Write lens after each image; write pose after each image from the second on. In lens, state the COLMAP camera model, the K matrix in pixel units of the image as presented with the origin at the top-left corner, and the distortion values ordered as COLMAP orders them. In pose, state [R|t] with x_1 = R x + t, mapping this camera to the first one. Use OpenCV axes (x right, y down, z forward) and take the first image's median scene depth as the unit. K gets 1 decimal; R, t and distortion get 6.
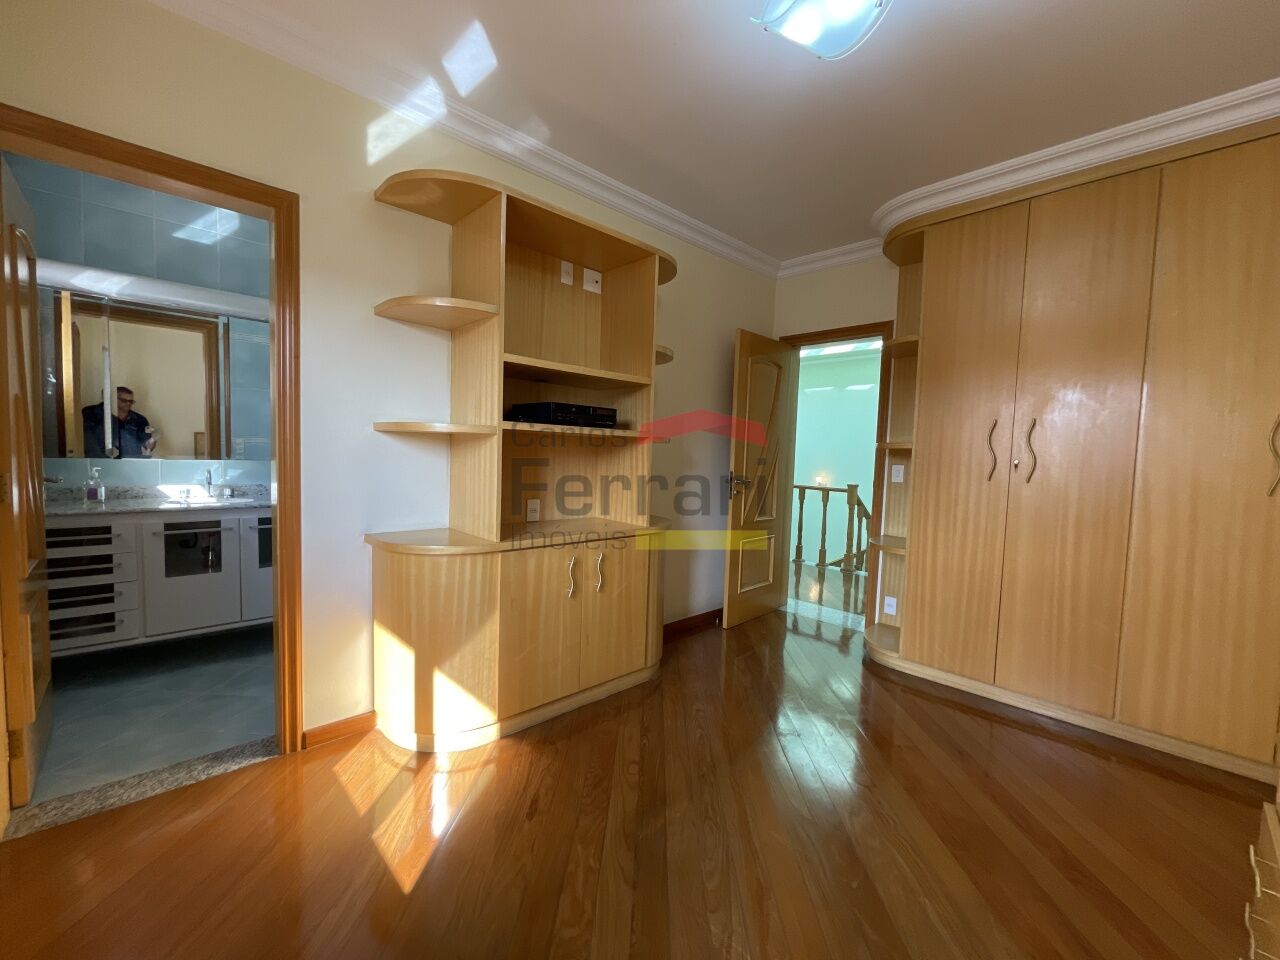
lens RADIAL K [[517.8, 0, 640.0], [0, 517.8, 480.0], [0, 0, 1]] dist [-0.003992, -0.000247]
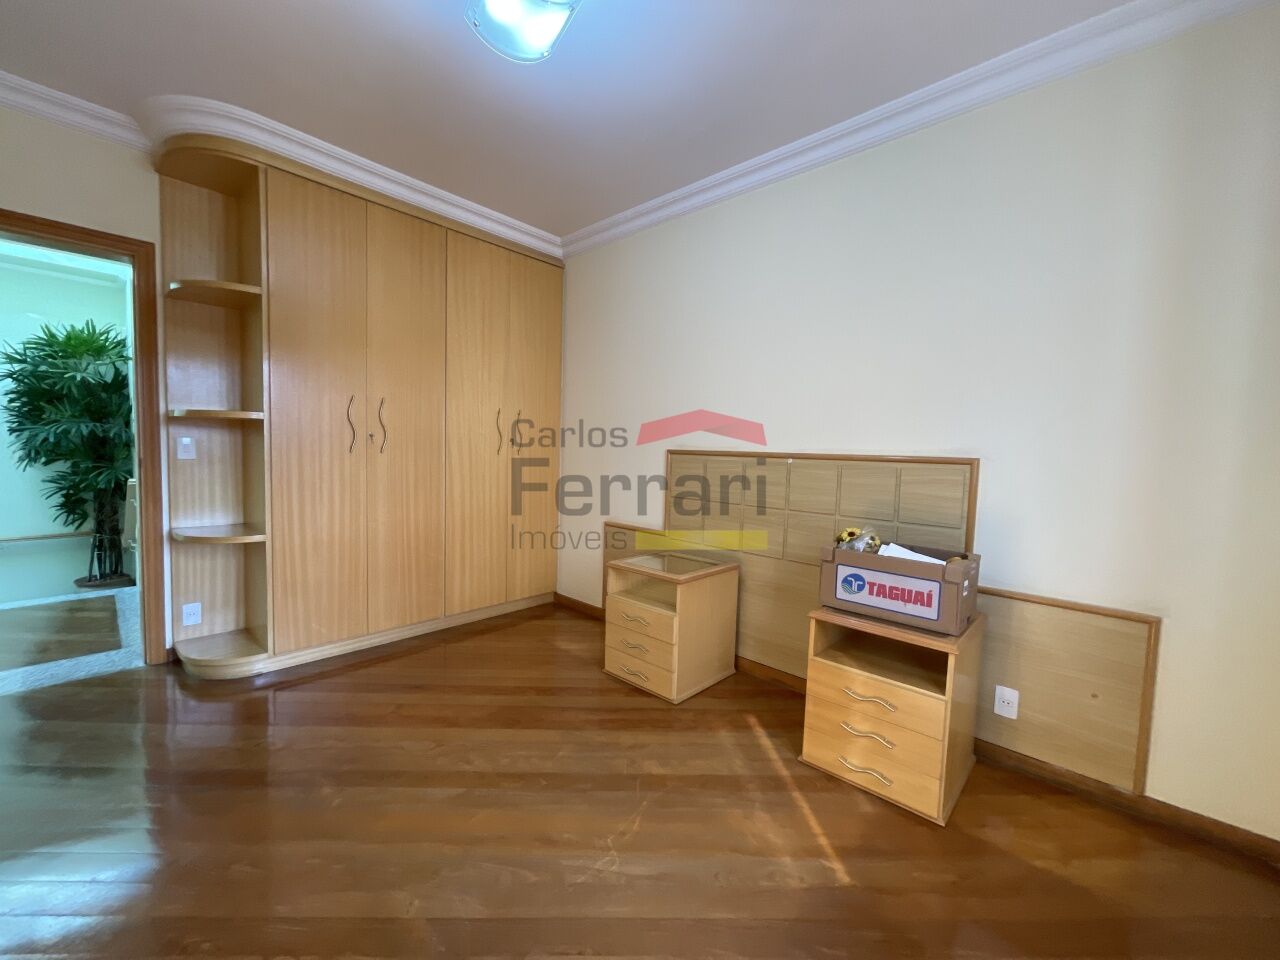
lens RADIAL K [[512.0, 0, 646.3], [0, 512.0, 476.6], [0, 0, 1]] dist [0.000172, 0.000109]
pose [[-0.053054, -0.098491, 0.993723, -0.418081], [0.024779, 0.994688, 0.099909, -0.038967], [-0.998284, 0.029924, -0.050331, 0.437587]]
